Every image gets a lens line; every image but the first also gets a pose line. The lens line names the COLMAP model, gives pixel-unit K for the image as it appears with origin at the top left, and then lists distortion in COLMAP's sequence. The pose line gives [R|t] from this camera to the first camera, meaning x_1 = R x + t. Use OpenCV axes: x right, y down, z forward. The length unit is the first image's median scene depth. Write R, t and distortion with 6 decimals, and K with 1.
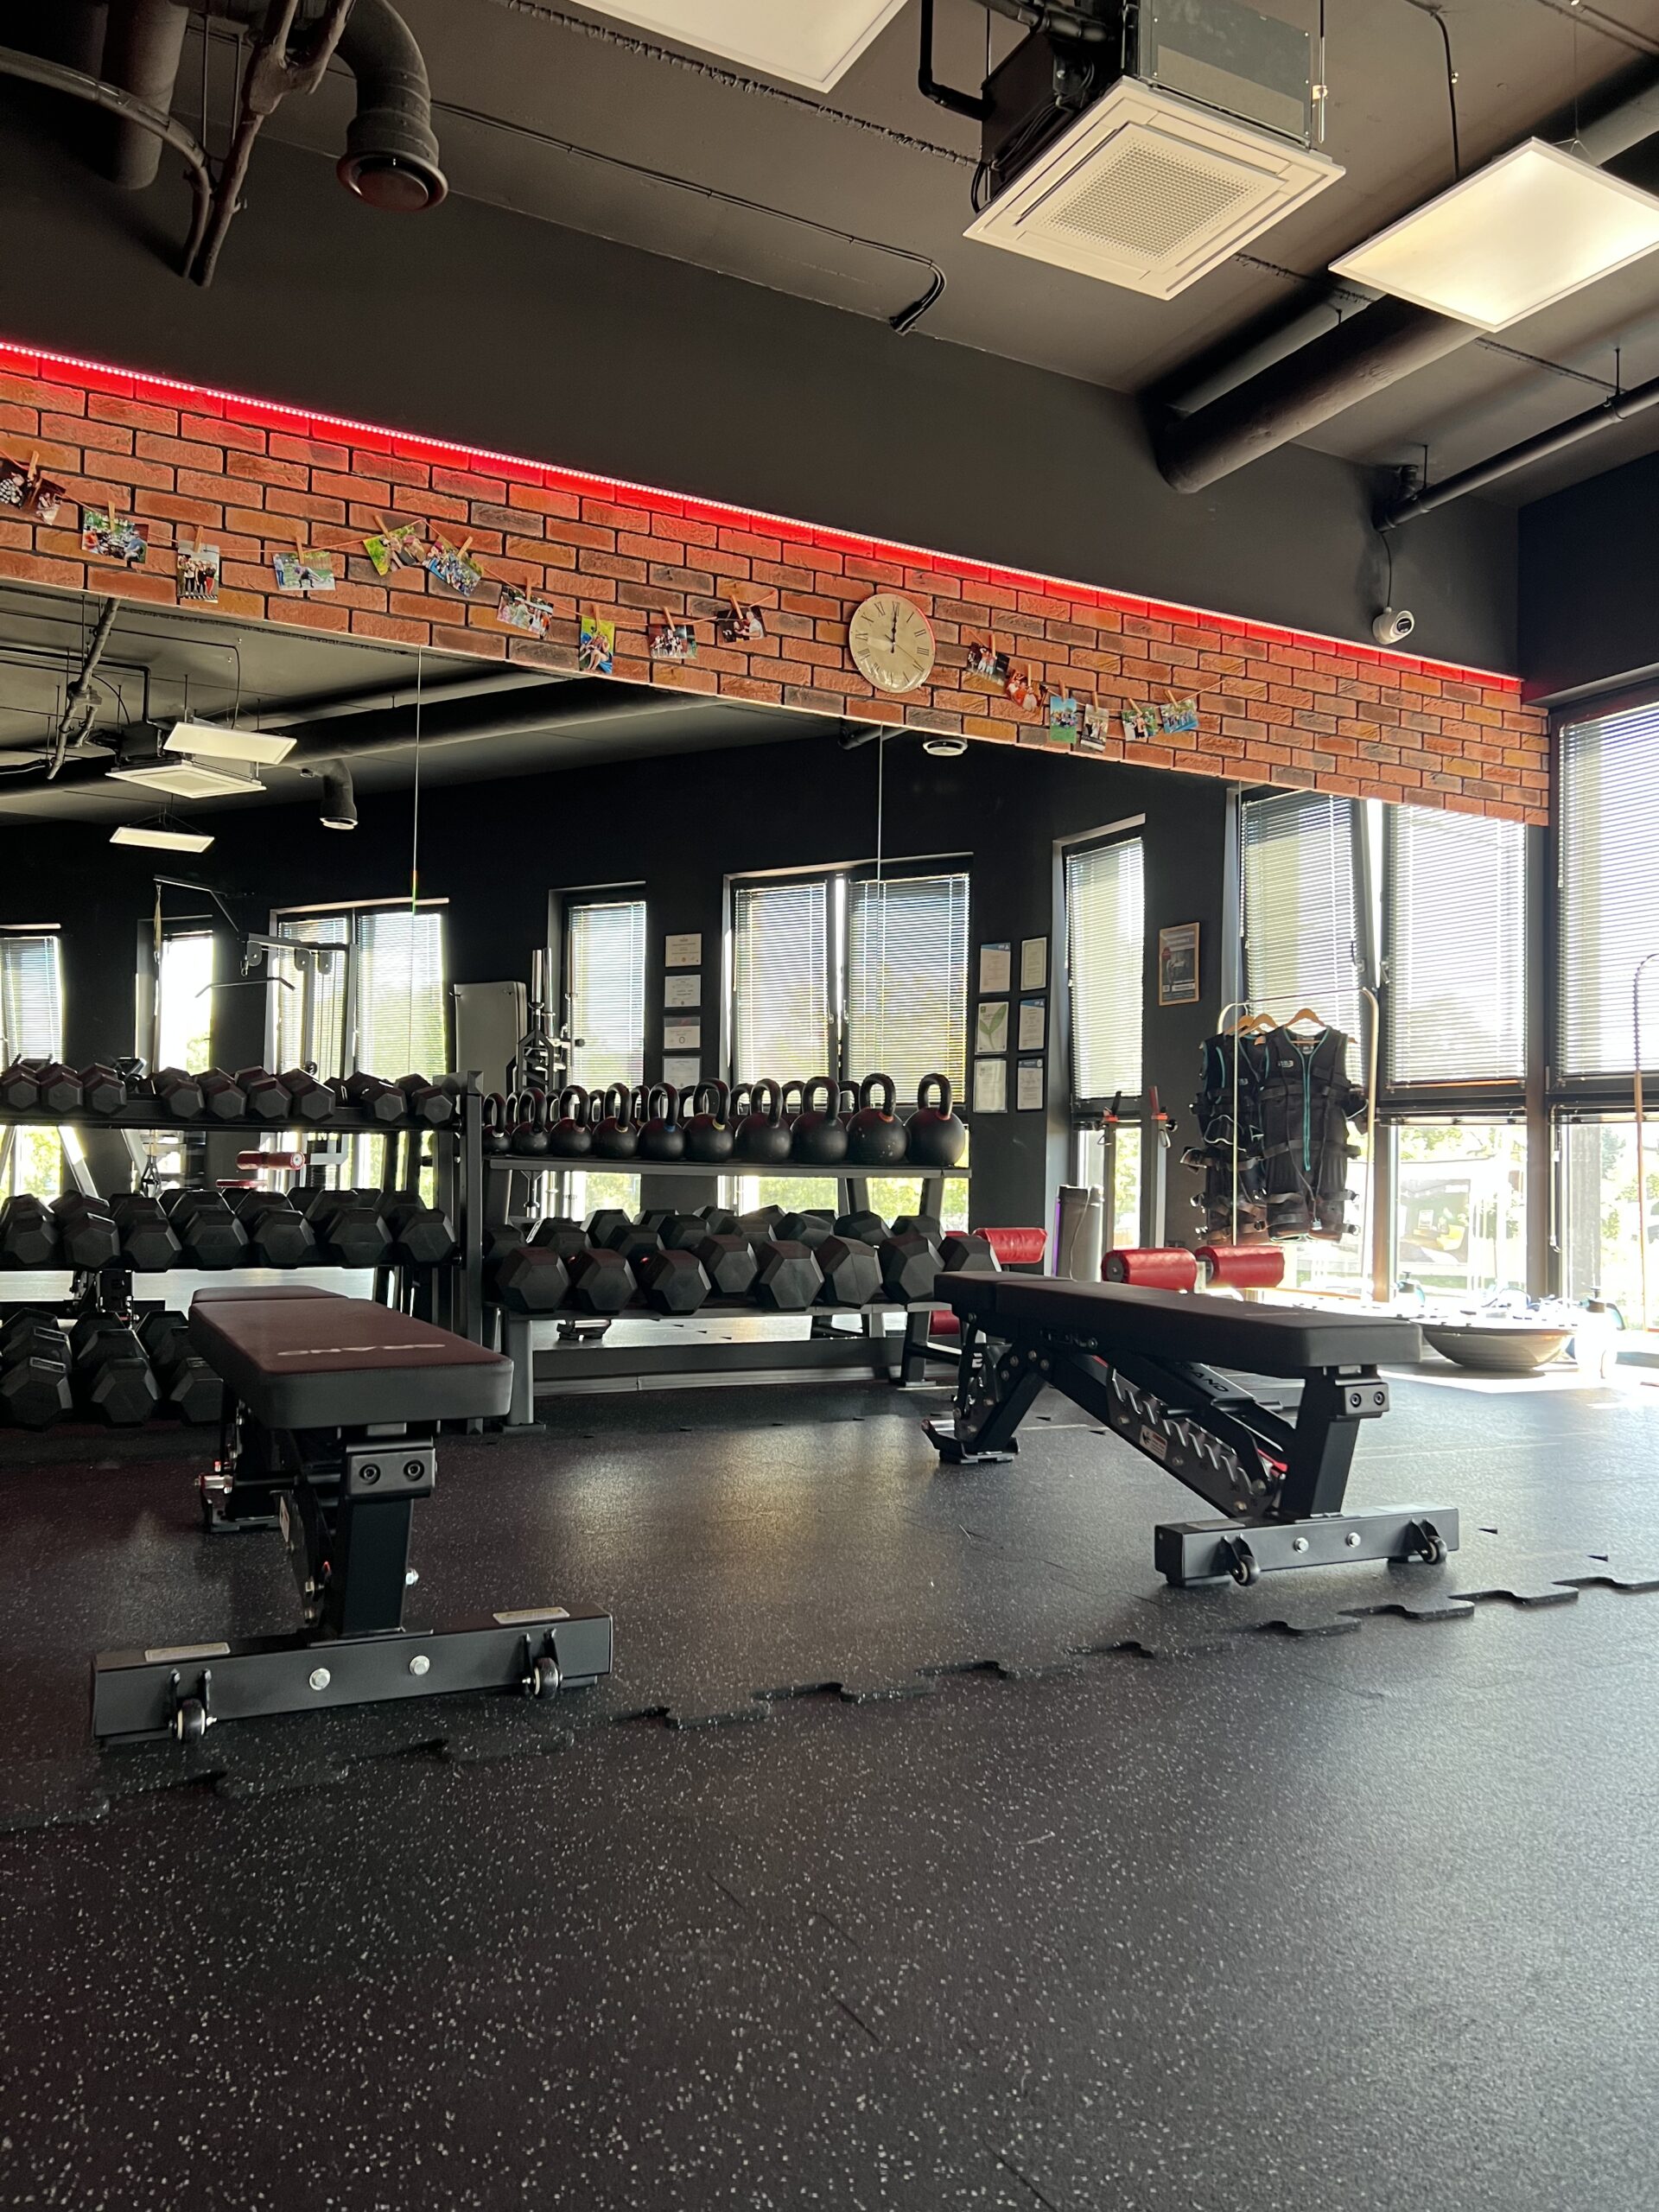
lens RADIAL K [[1681.0, 0, 834.8], [0, 1681.0, 1097.4], [0, 0, 1]] dist [0.058041, -0.063010]
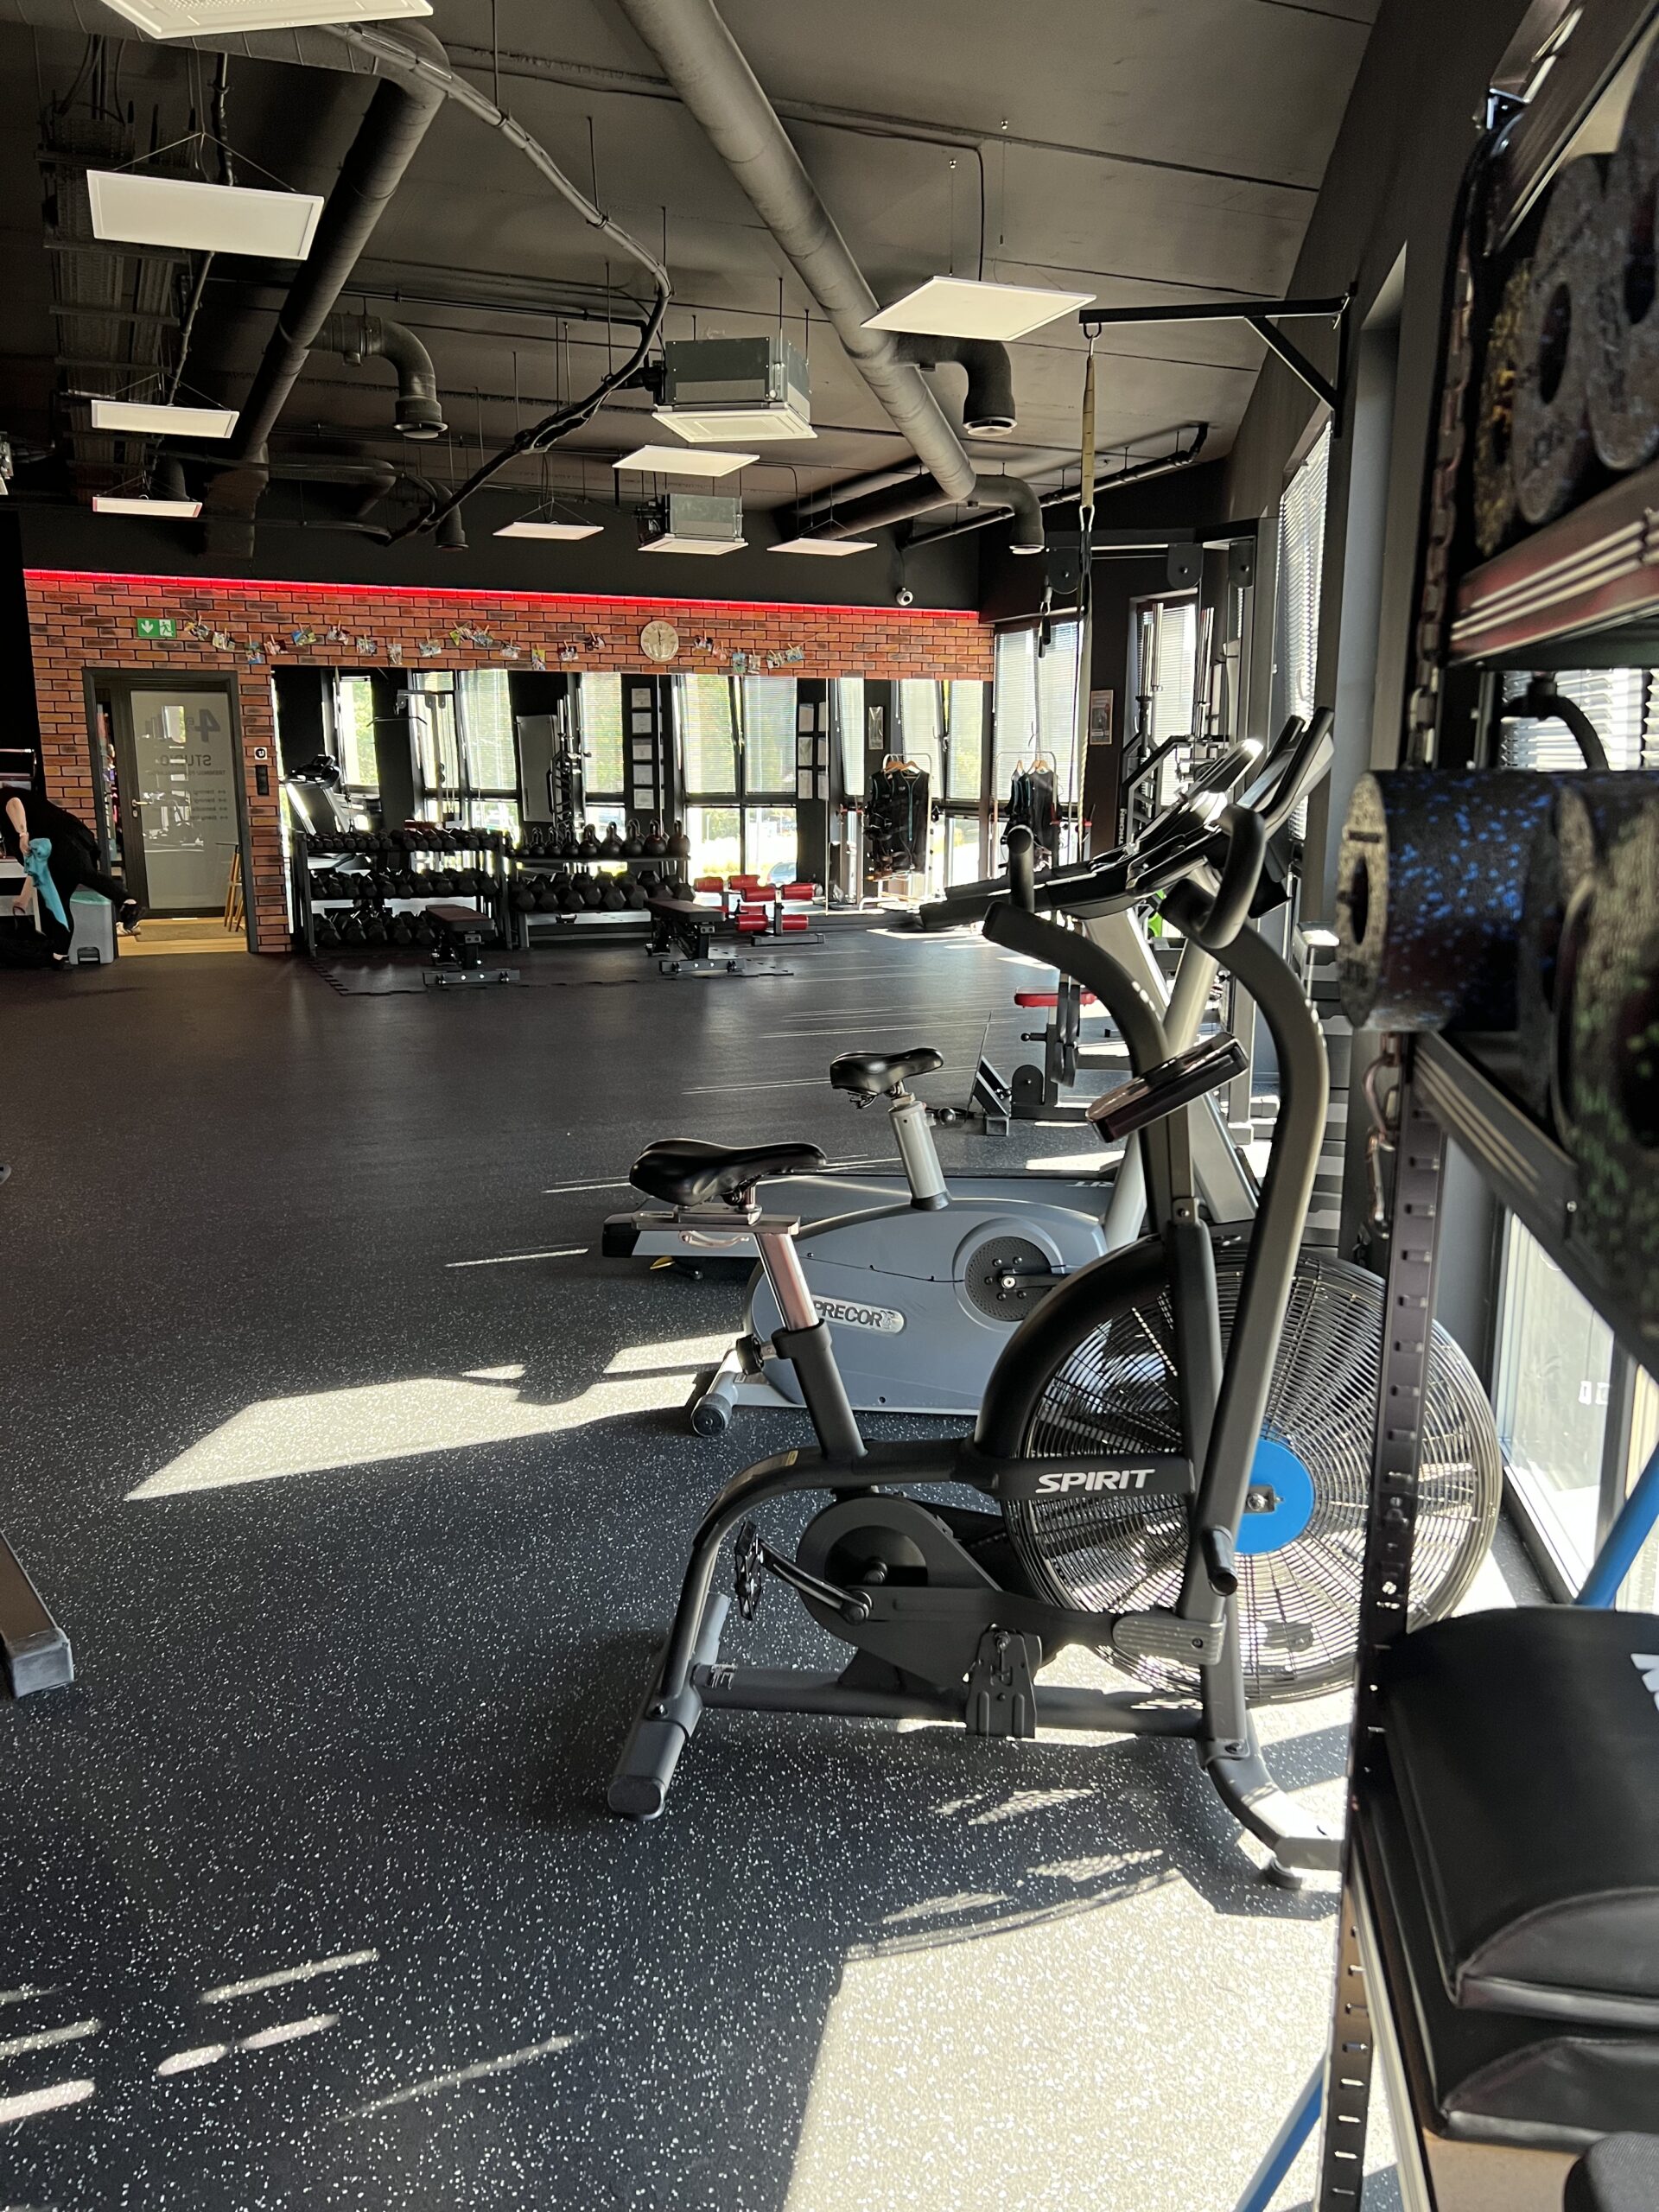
lens RADIAL K [[1681.0, 0, 832.6], [0, 1681.0, 1144.9], [0, 0, 1]] dist [0.058041, -0.063010]
pose [[0.997094, -0.001070, -0.076180, 0.392511], [0.021183, 0.964368, 0.263713, -0.167546], [0.073183, -0.264561, 0.961588, -1.297538]]
